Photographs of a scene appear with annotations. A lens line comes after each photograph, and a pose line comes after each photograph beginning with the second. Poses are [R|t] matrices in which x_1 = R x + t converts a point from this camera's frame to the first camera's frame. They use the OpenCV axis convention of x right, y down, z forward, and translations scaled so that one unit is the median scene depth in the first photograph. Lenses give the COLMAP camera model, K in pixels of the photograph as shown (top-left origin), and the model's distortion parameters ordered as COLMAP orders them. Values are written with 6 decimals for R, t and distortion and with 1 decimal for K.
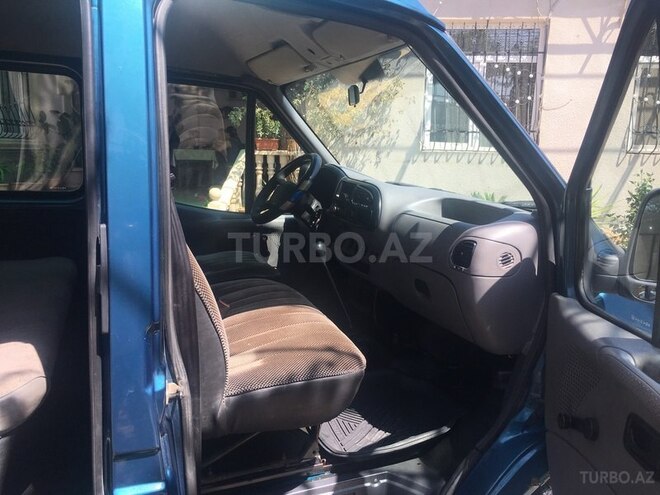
lens RADIAL K [[578.4, 0, 329.2], [0, 578.4, 247.0], [0, 0, 1]] dist [0.100096, -0.123676]
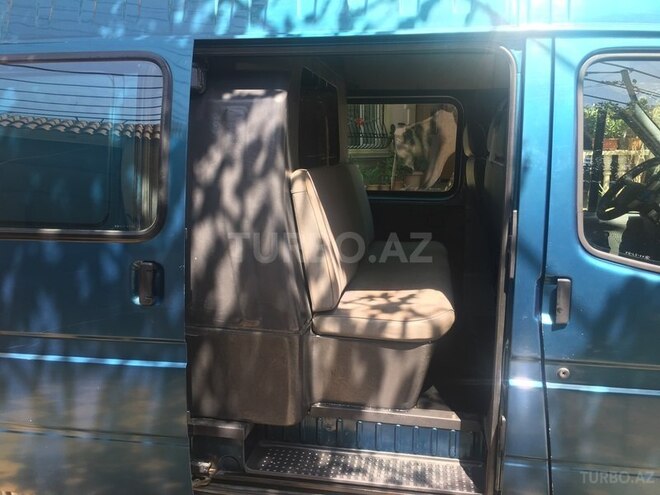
lens RADIAL K [[578.4, 0, 329.2], [0, 578.4, 247.0], [0, 0, 1]] dist [0.100096, -0.123676]
pose [[0.864039, 0.055580, -0.500347, -0.008533], [-0.057357, 0.998283, 0.011843, 0.029080], [0.500147, 0.018465, 0.865744, -0.252399]]
